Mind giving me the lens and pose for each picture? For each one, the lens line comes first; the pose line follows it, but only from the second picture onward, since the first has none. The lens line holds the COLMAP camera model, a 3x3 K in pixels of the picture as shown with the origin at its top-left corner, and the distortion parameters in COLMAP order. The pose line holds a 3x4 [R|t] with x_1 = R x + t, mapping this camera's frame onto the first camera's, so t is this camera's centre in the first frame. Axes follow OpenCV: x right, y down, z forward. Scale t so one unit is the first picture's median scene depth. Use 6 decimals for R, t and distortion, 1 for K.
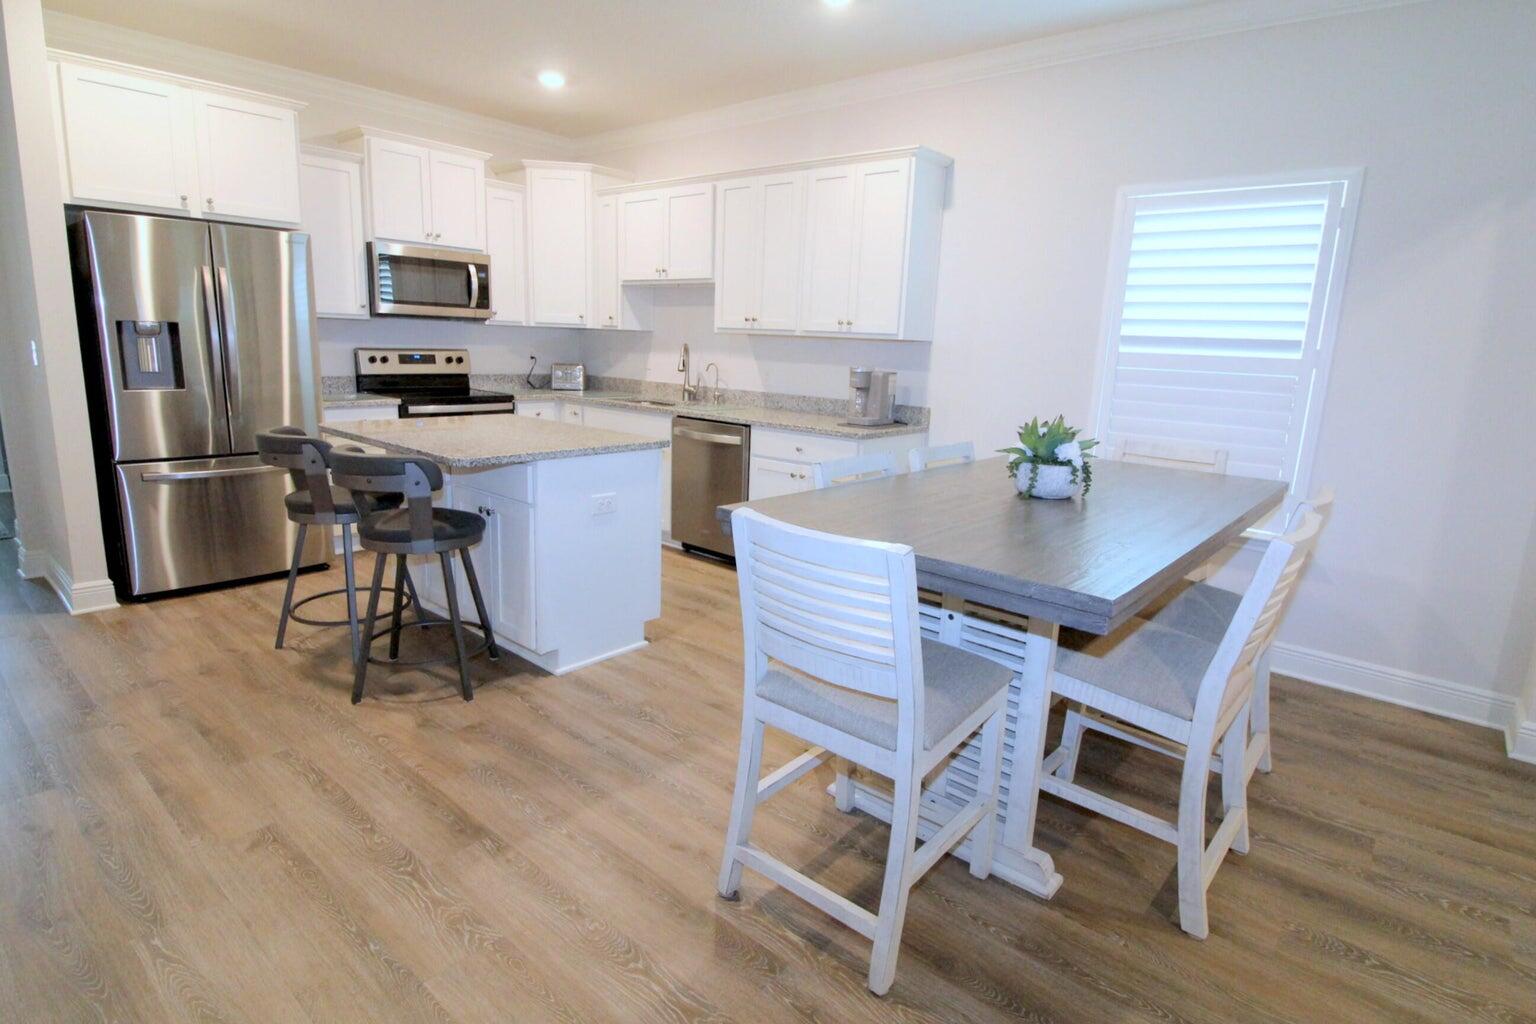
lens RADIAL K [[797.2, 0, 772.5], [0, 797.2, 510.7], [0, 0, 1]] dist [-0.007749, -0.001497]
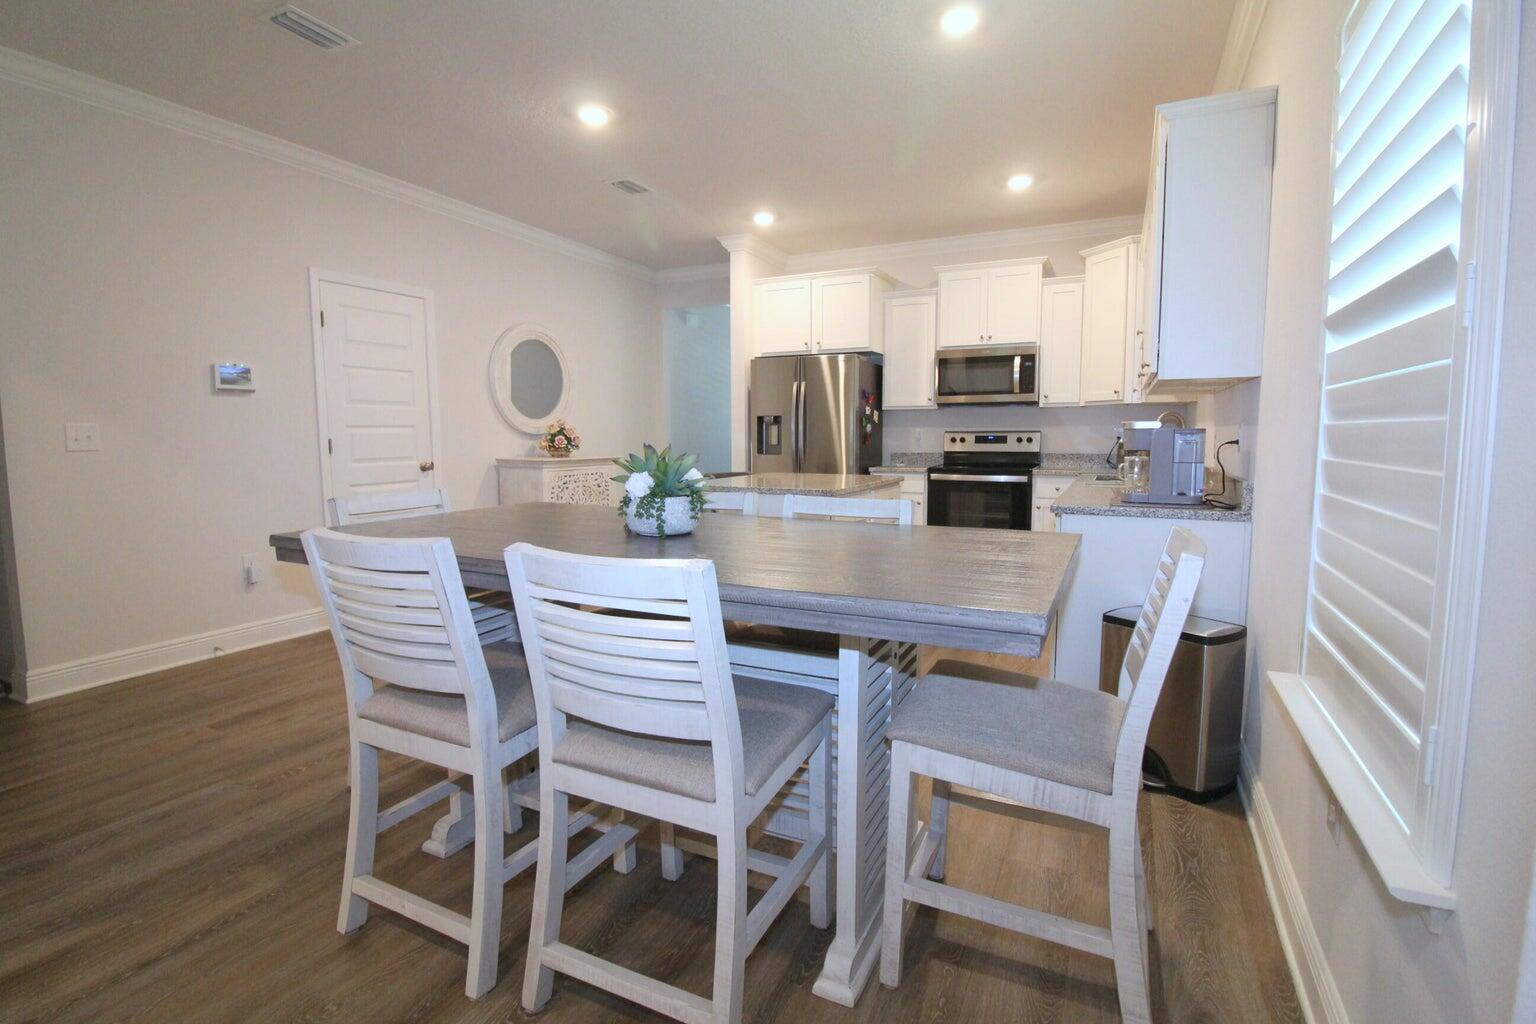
lens RADIAL K [[723.5, 0, 765.7], [0, 723.5, 513.7], [0, 0, 1]] dist [-0.003945, -0.001044]
pose [[0.245911, 0.068477, -0.966870, 0.612793], [-0.191286, 0.981313, 0.020849, -0.042822], [0.950230, 0.179822, 0.254415, 0.474744]]
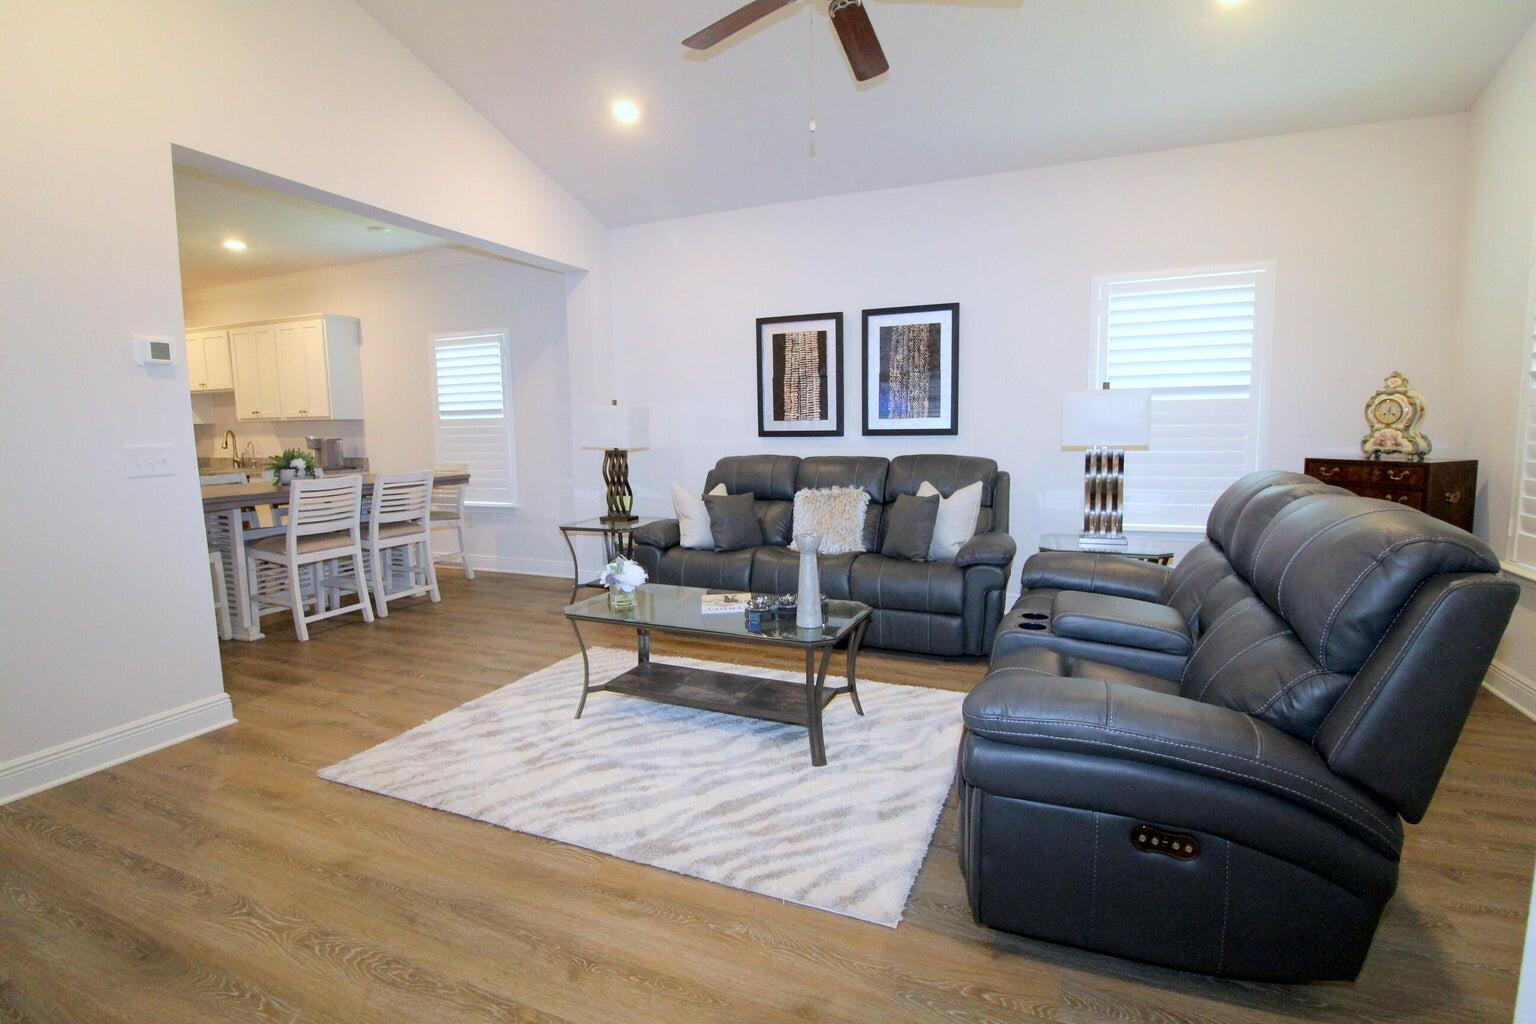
lens RADIAL K [[723.5, 0, 773.0], [0, 723.5, 508.3], [0, 0, 1]] dist [-0.003945, -0.001044]
pose [[0.952946, -0.087569, 0.290218, 0.533766], [0.115120, 0.990187, -0.079228, 0.189202], [-0.280432, 0.108910, 0.953675, -0.669700]]
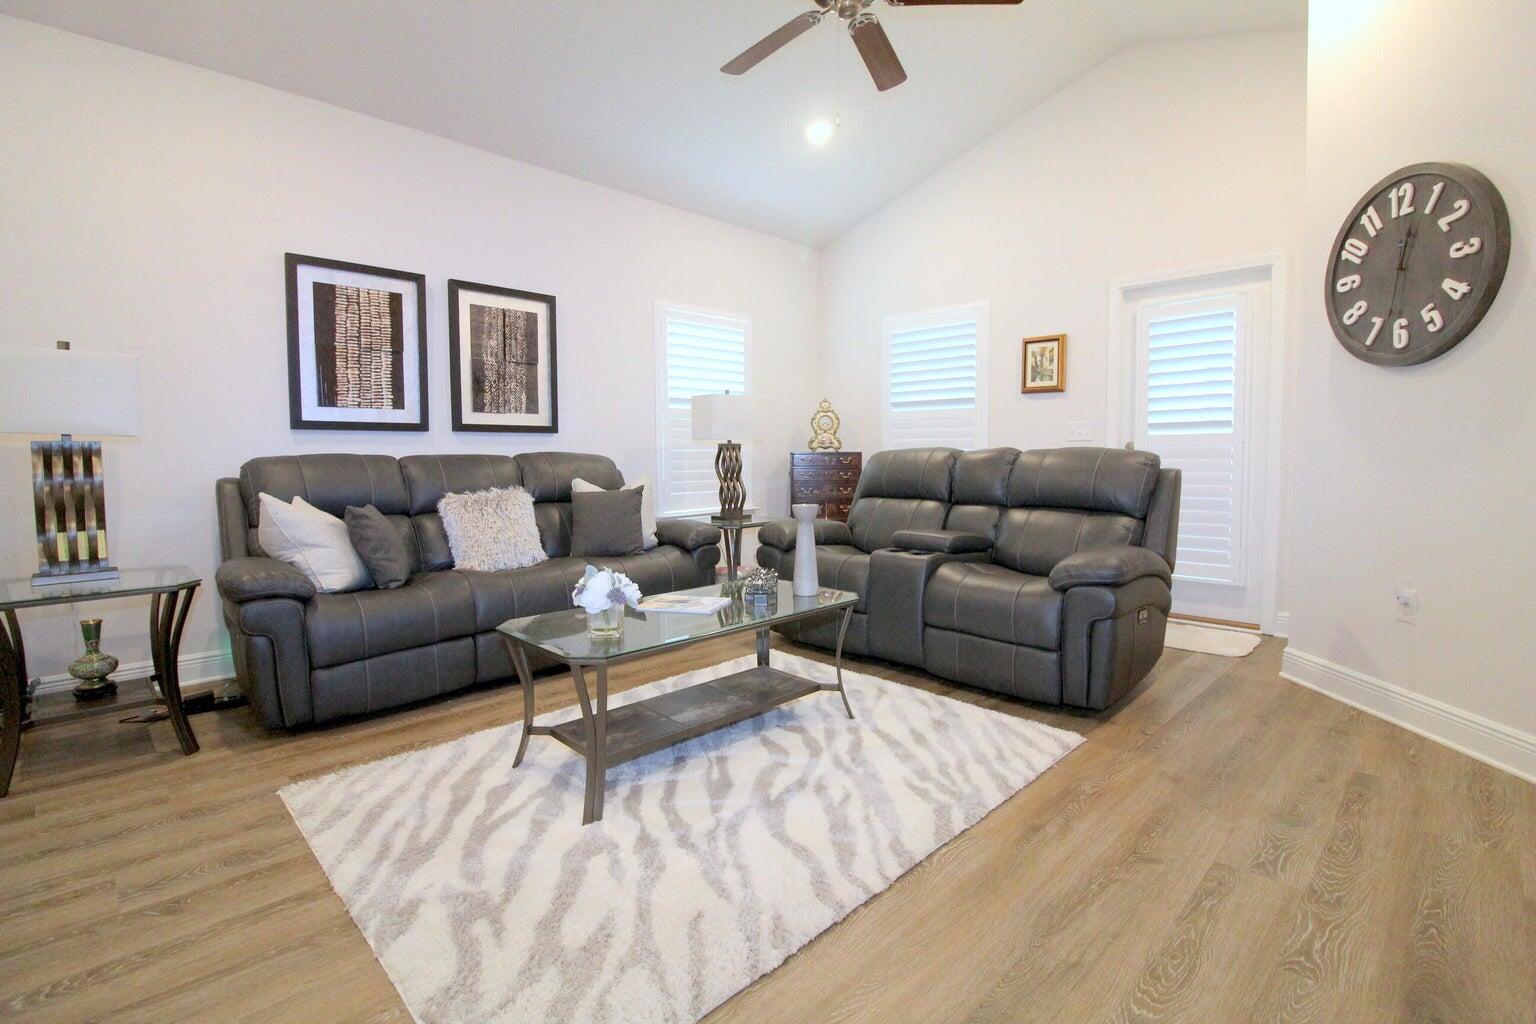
lens RADIAL K [[723.5, 0, 768.1], [0, 723.5, 503.4], [0, 0, 1]] dist [-0.003945, -0.001044]
pose [[0.072622, -0.110093, 0.991265, 0.137985], [0.219860, 0.971206, 0.091758, 0.104877], [-0.972824, 0.211276, 0.094736, -0.151345]]
